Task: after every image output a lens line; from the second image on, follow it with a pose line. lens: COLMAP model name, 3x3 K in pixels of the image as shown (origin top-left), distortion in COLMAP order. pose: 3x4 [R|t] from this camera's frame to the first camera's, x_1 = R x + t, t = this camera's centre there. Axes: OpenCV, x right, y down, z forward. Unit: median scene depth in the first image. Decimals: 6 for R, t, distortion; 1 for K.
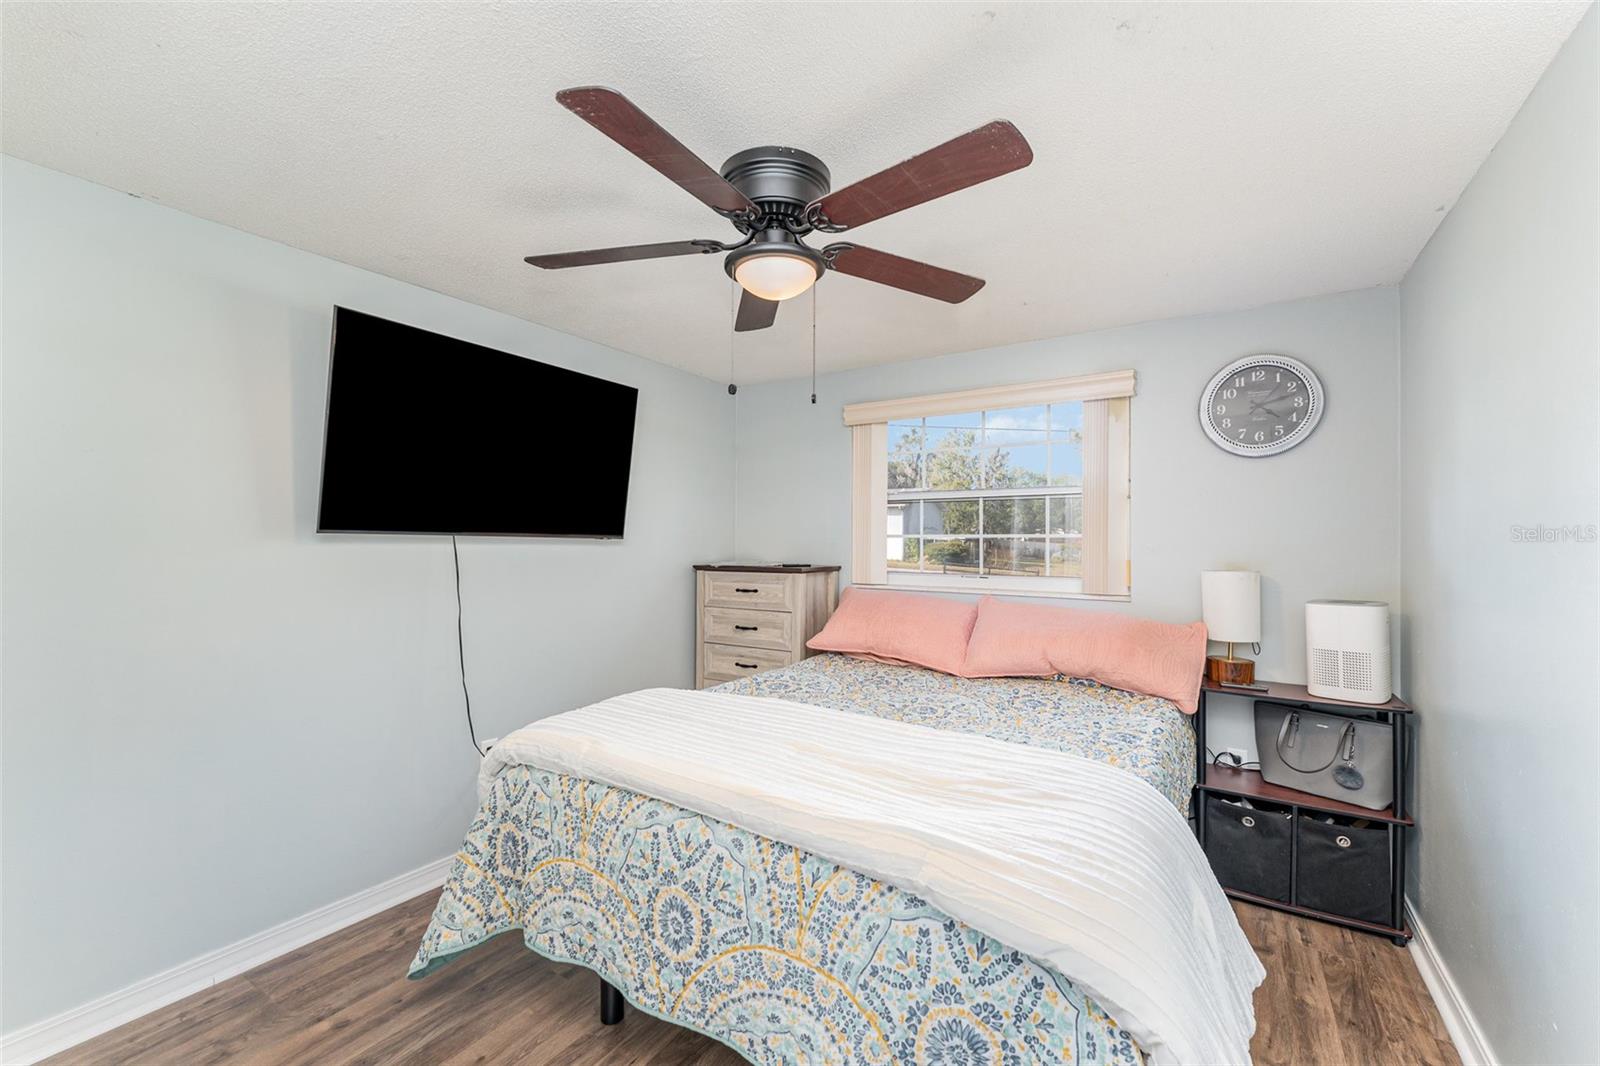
lens RADIAL K [[645.0, 0, 794.1], [0, 645.0, 530.2], [0, 0, 1]] dist [0.003855, -0.001058]
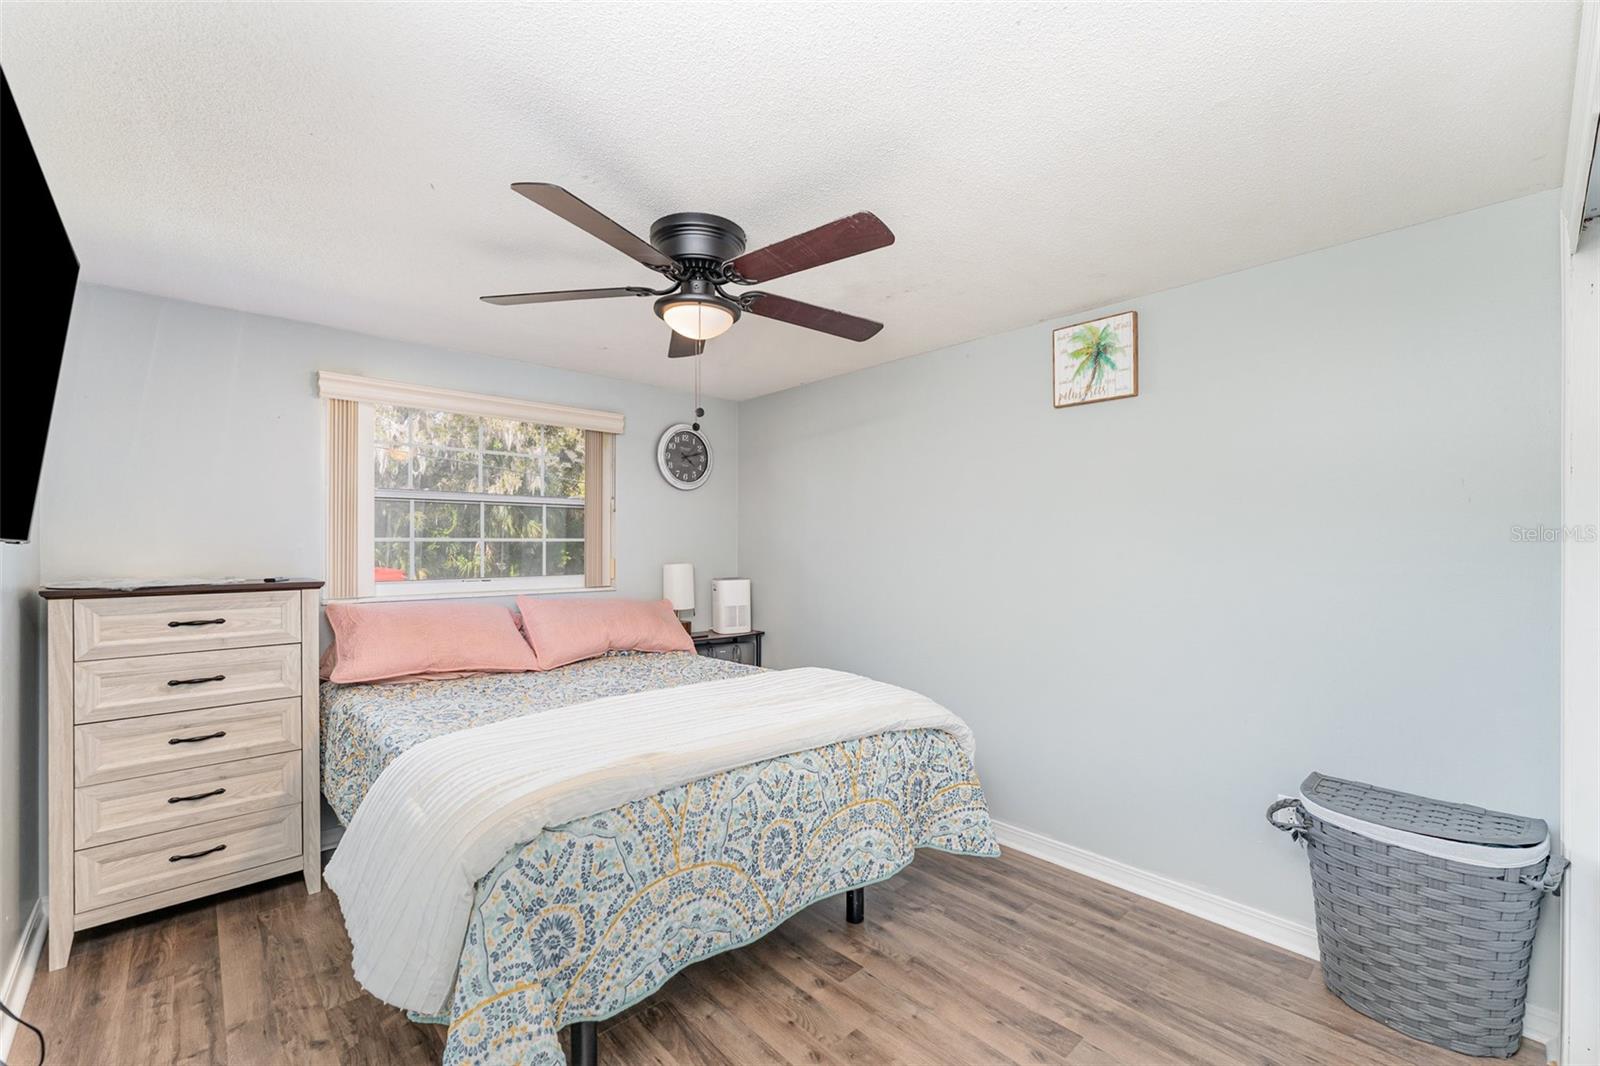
lens RADIAL K [[645.0, 0, 797.4], [0, 645.0, 544.4], [0, 0, 1]] dist [0.003855, -0.001058]
pose [[0.260375, -0.003696, 0.965500, -1.252586], [-0.012434, 0.999897, 0.007181, 0.006603], [-0.965427, -0.013875, 0.260302, 0.579985]]
